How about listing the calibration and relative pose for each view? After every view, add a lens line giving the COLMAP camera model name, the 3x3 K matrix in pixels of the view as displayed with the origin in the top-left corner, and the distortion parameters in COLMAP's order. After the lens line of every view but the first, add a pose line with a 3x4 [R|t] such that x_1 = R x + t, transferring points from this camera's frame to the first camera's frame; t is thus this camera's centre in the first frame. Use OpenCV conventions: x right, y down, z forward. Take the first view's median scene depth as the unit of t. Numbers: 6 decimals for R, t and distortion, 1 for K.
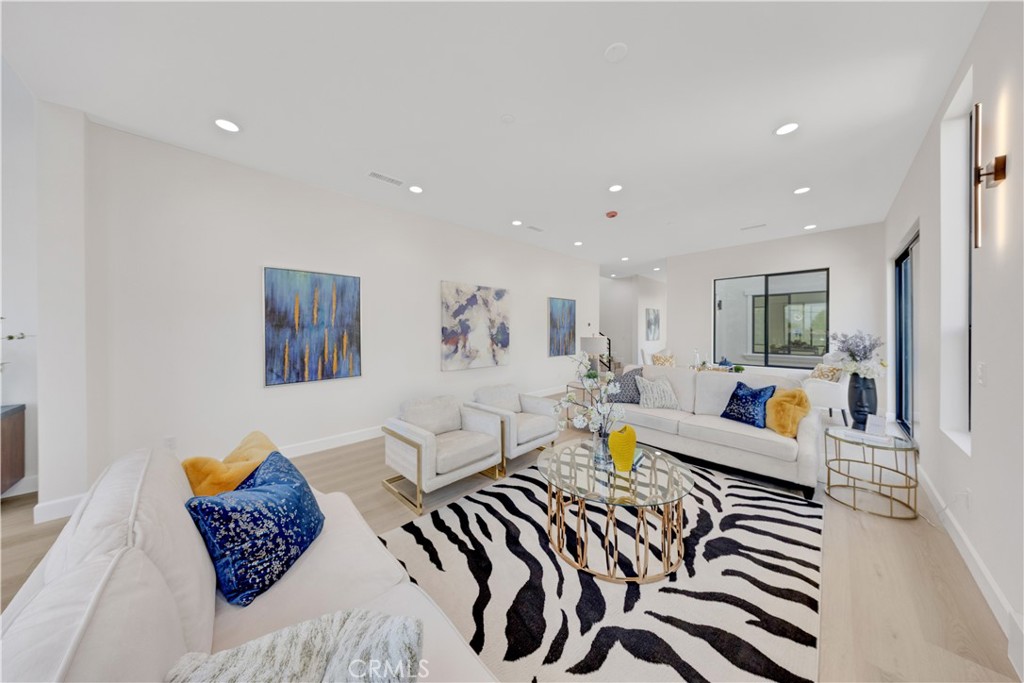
lens RADIAL K [[330.2, 0, 514.7], [0, 330.2, 332.6], [0, 0, 1]] dist [-0.000234, -0.000033]
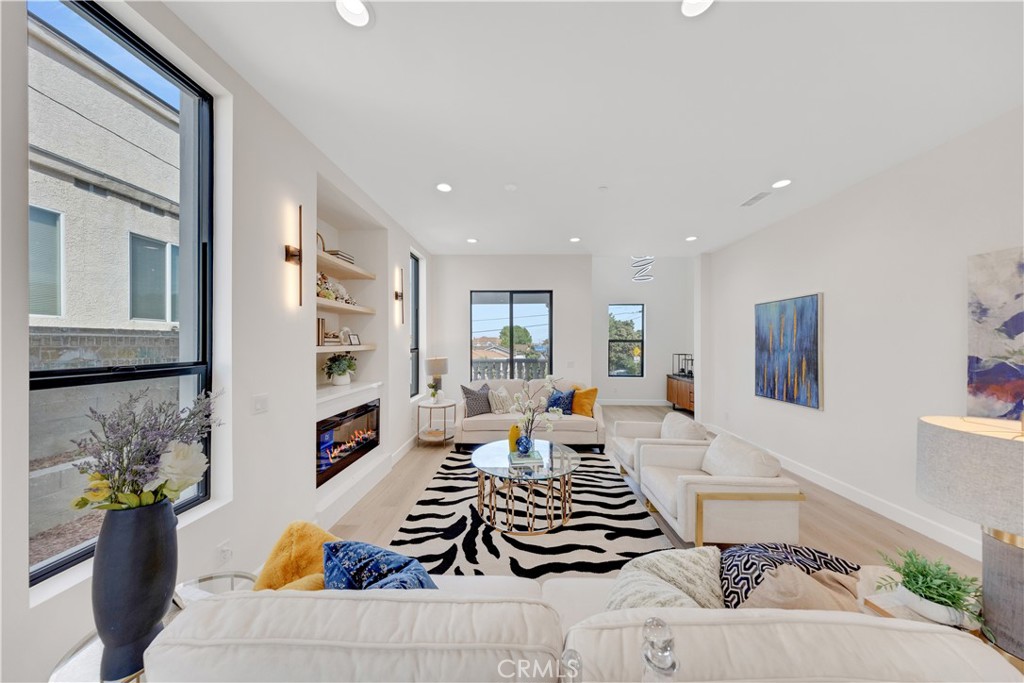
lens RADIAL K [[317.3, 0, 516.4], [0, 317.3, 344.1], [0, 0, 1]] dist [-0.002023, -0.000402]
pose [[-0.729543, 0.004706, -0.683918, 0.705546], [-0.004116, 0.999928, 0.011270, -0.045833], [0.683922, 0.011037, -0.729472, 1.121302]]
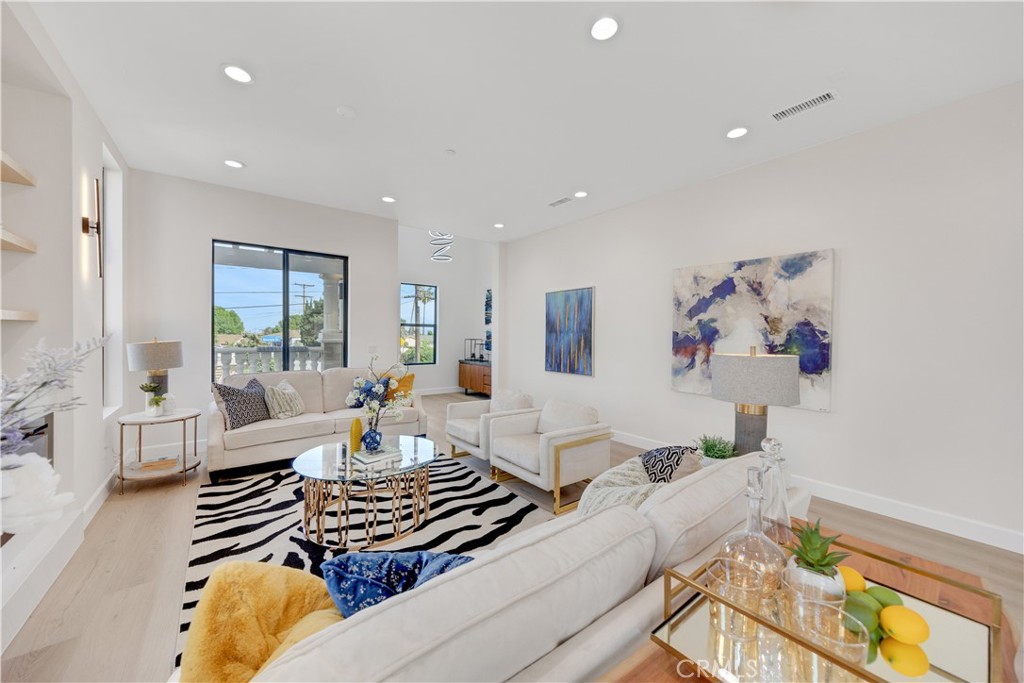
lens RADIAL K [[366.8, 0, 508.1], [0, 366.8, 340.7], [0, 0, 1]] dist [0.012797, -0.000415]
pose [[-0.143449, 0.018200, -0.989490, 0.840159], [-0.016543, 0.999647, 0.020785, -0.009079], [0.989519, 0.019350, -0.143097, 0.946904]]
